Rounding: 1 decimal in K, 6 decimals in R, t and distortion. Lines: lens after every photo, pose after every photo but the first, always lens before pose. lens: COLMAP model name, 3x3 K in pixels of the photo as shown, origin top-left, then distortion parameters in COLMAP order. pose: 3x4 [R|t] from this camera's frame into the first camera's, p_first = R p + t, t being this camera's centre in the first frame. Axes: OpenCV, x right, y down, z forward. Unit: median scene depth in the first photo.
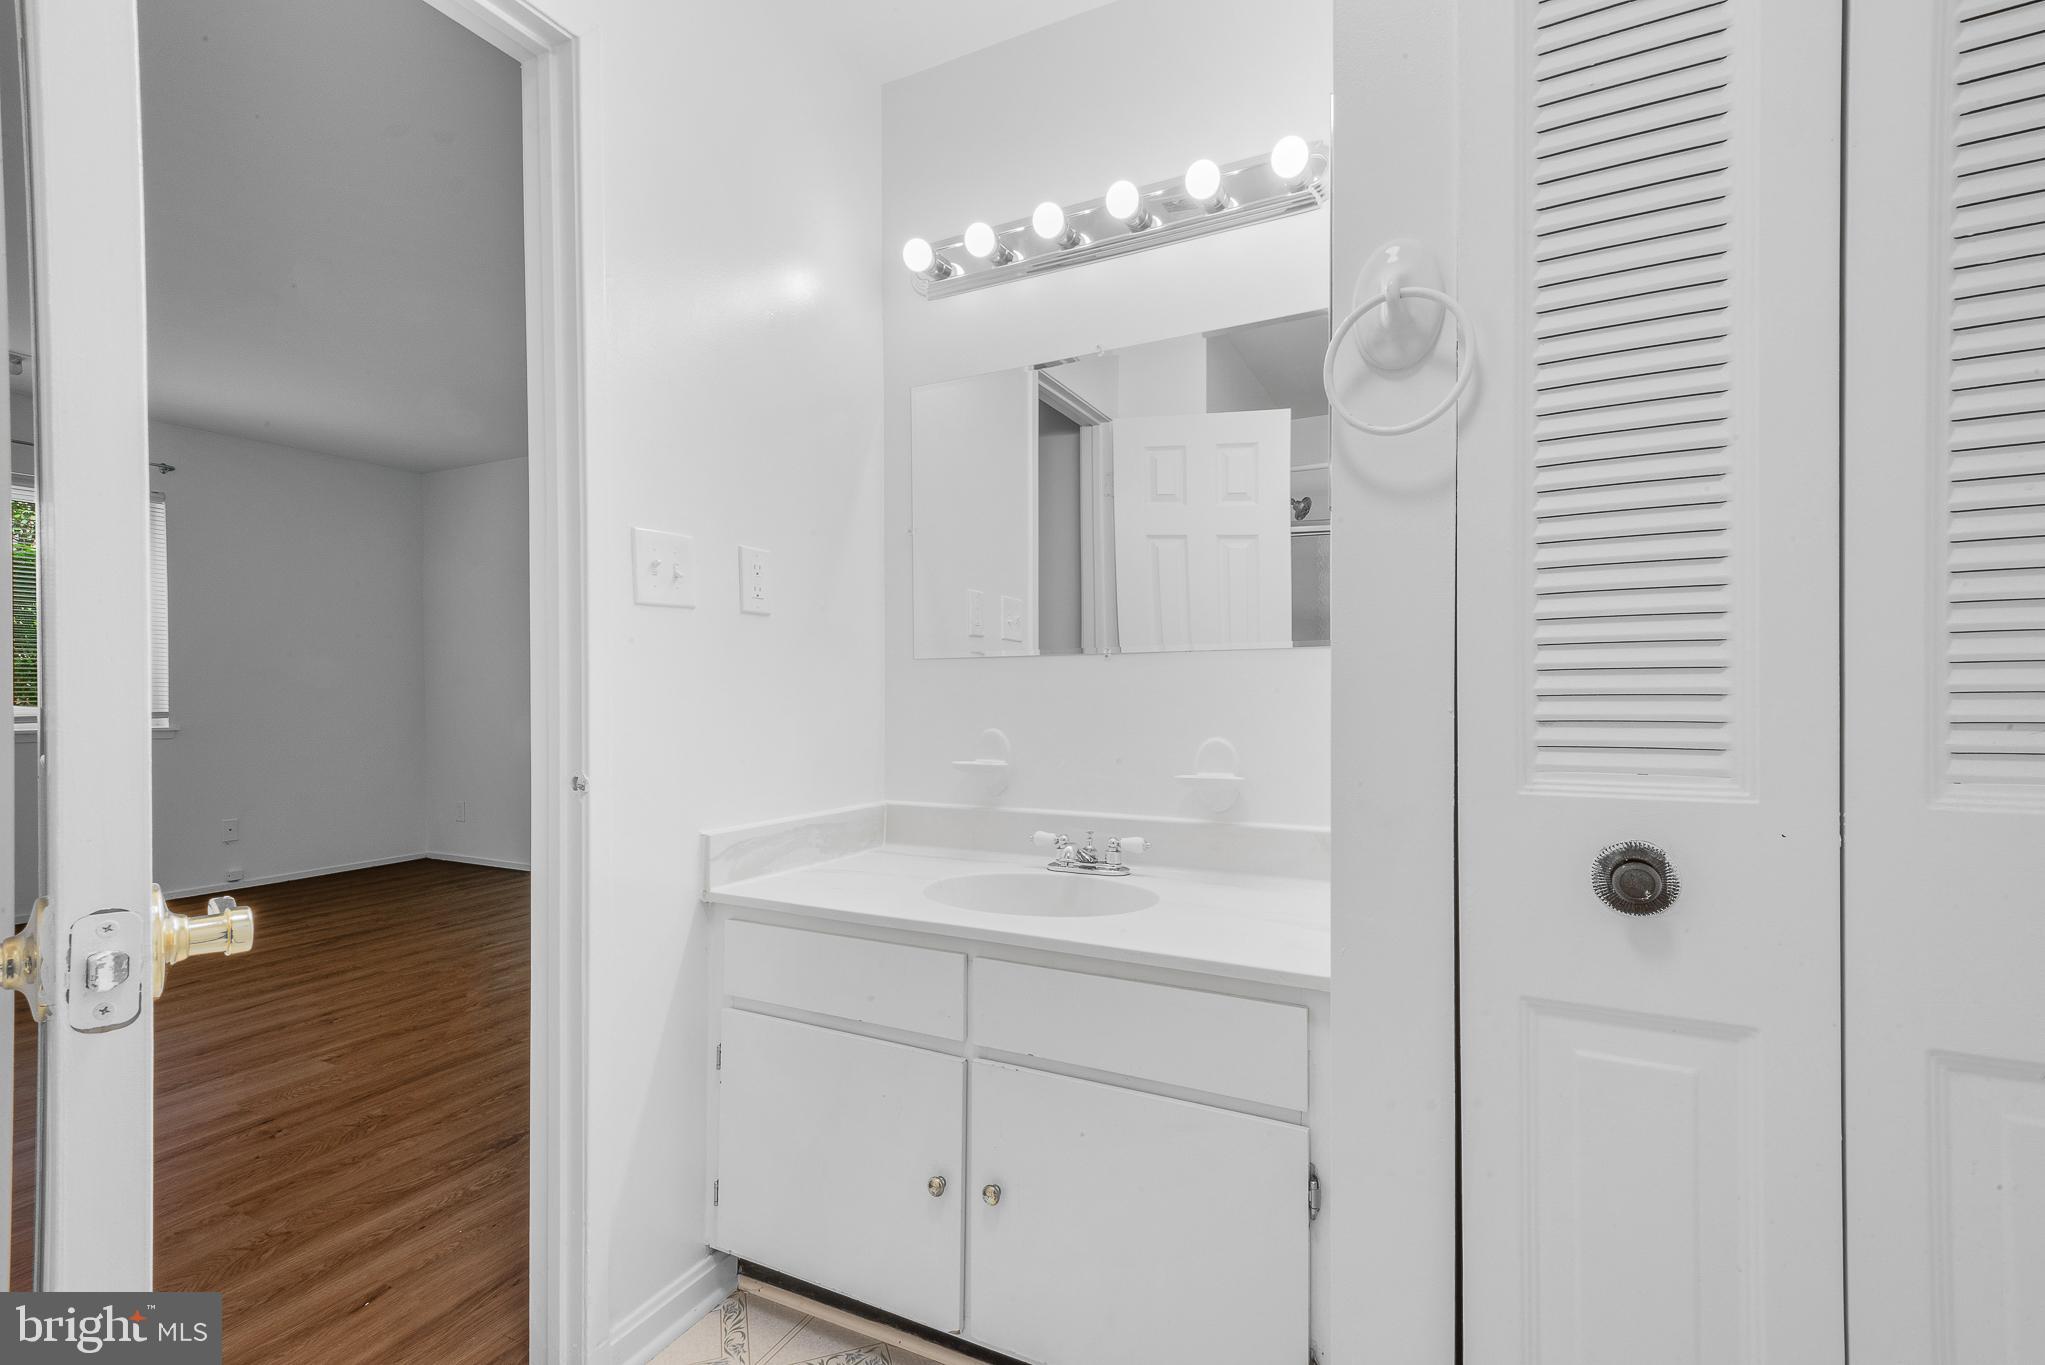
lens RADIAL K [[927.2, 0, 1032.4], [0, 927.2, 697.7], [0, 0, 1]] dist [0.030998, -0.012227]
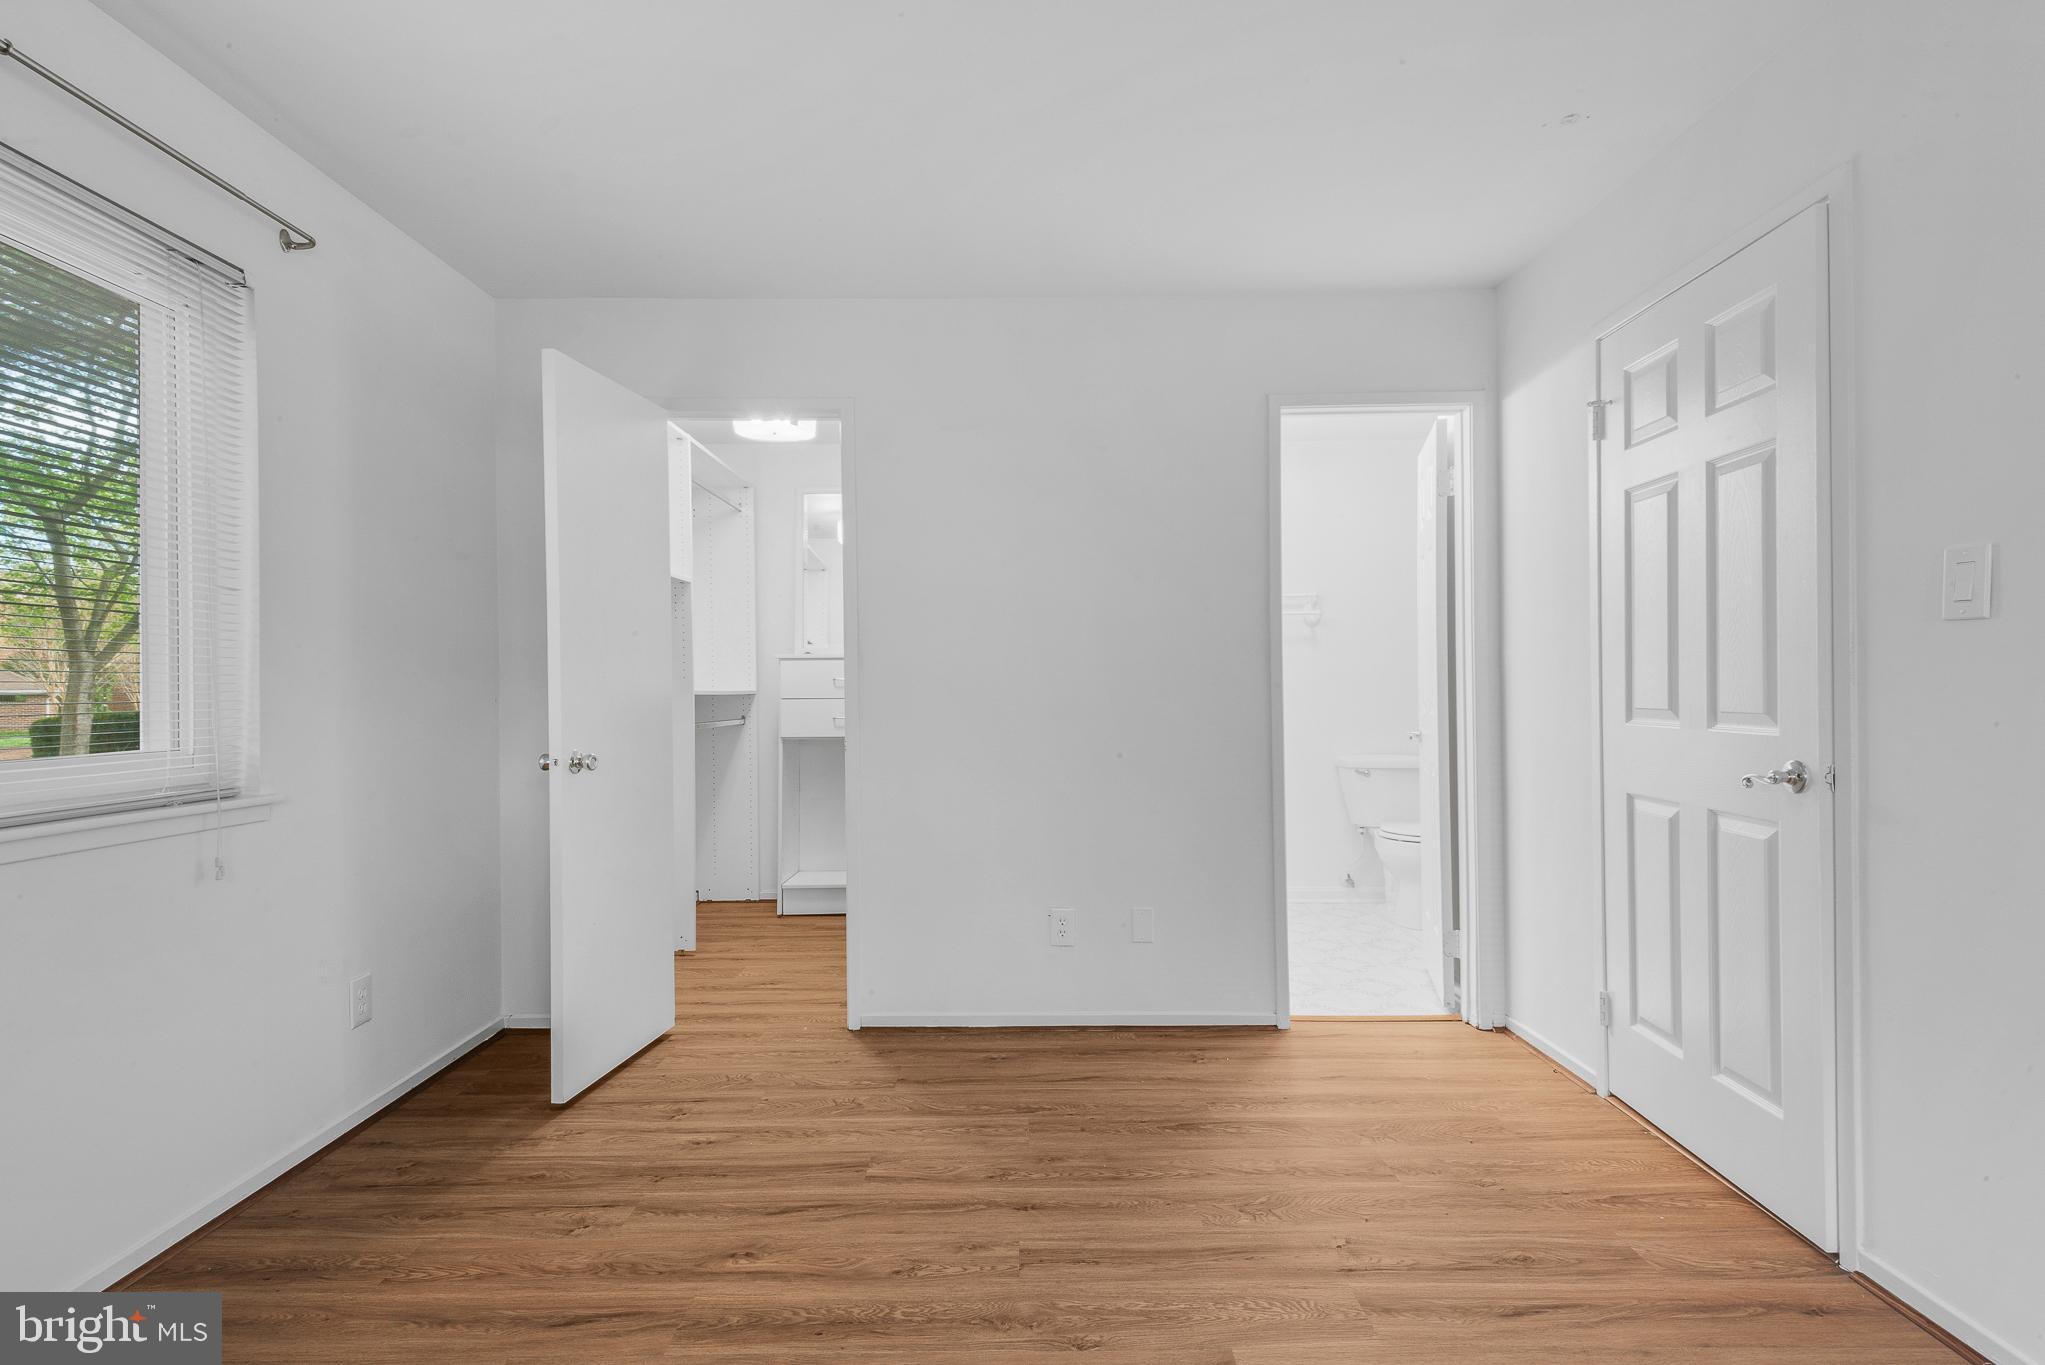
lens RADIAL K [[979.0, 0, 1021.2], [0, 979.0, 685.3], [0, 0, 1]] dist [0.029495, -0.013325]
pose [[-0.444660, 0.005595, 0.895682, -1.199065], [0.011663, 0.999932, -0.000456, -0.024981], [-0.895623, 0.010243, -0.444695, 1.345235]]
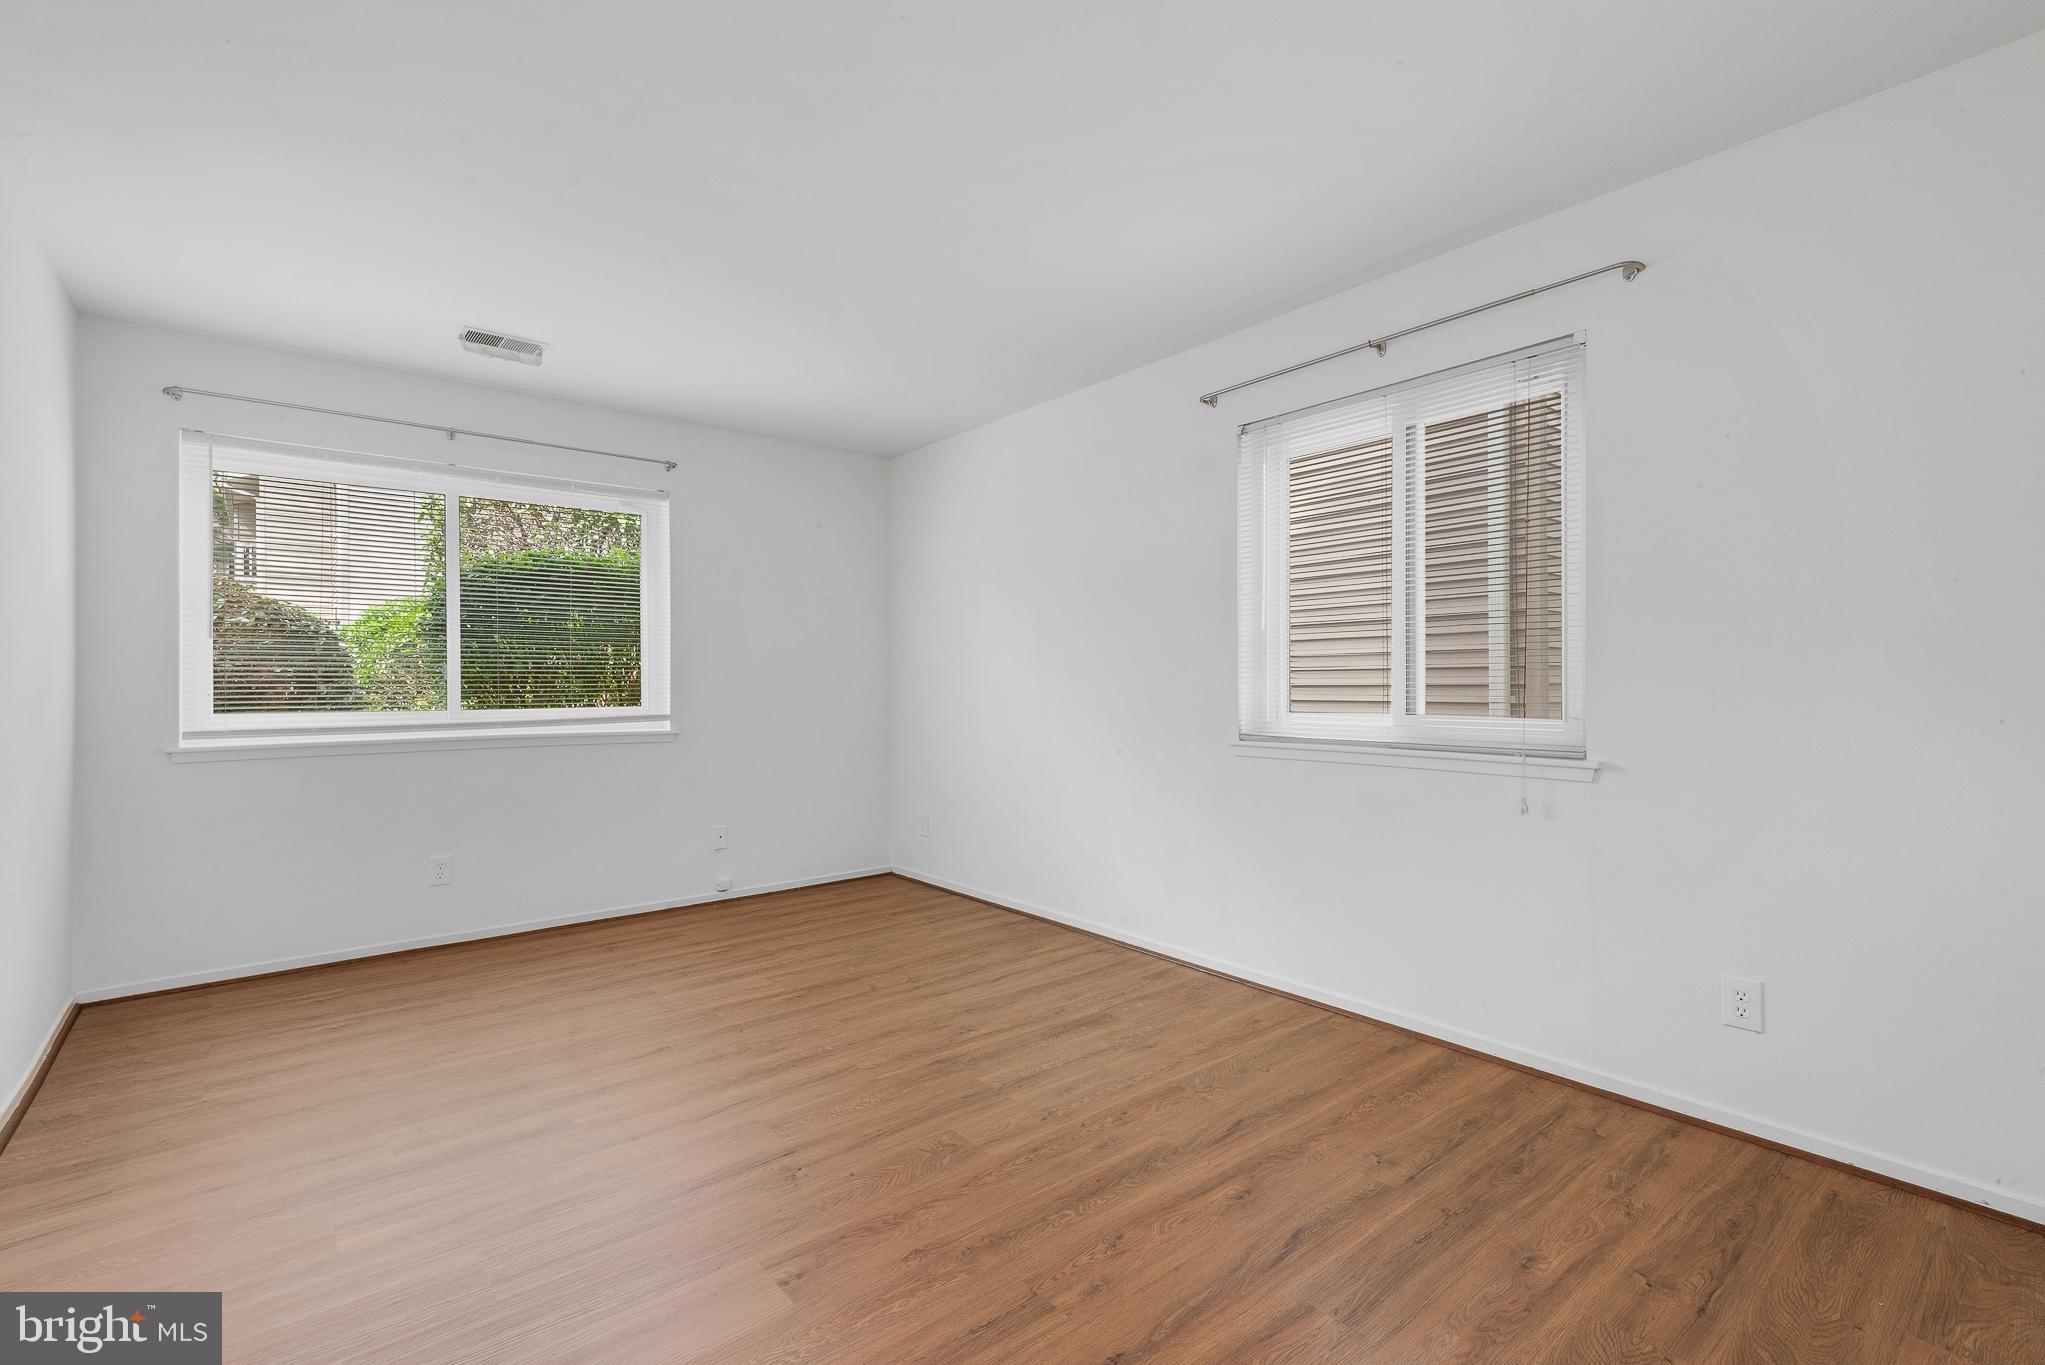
lens RADIAL K [[927.2, 0, 1031.5], [0, 927.2, 684.4], [0, 0, 1]] dist [0.030998, -0.012227]
pose [[0.915385, -0.003887, -0.402561, -0.329578], [0.003572, 0.999992, -0.001533, -0.020327], [0.402564, -0.000035, 0.915392, 0.474657]]
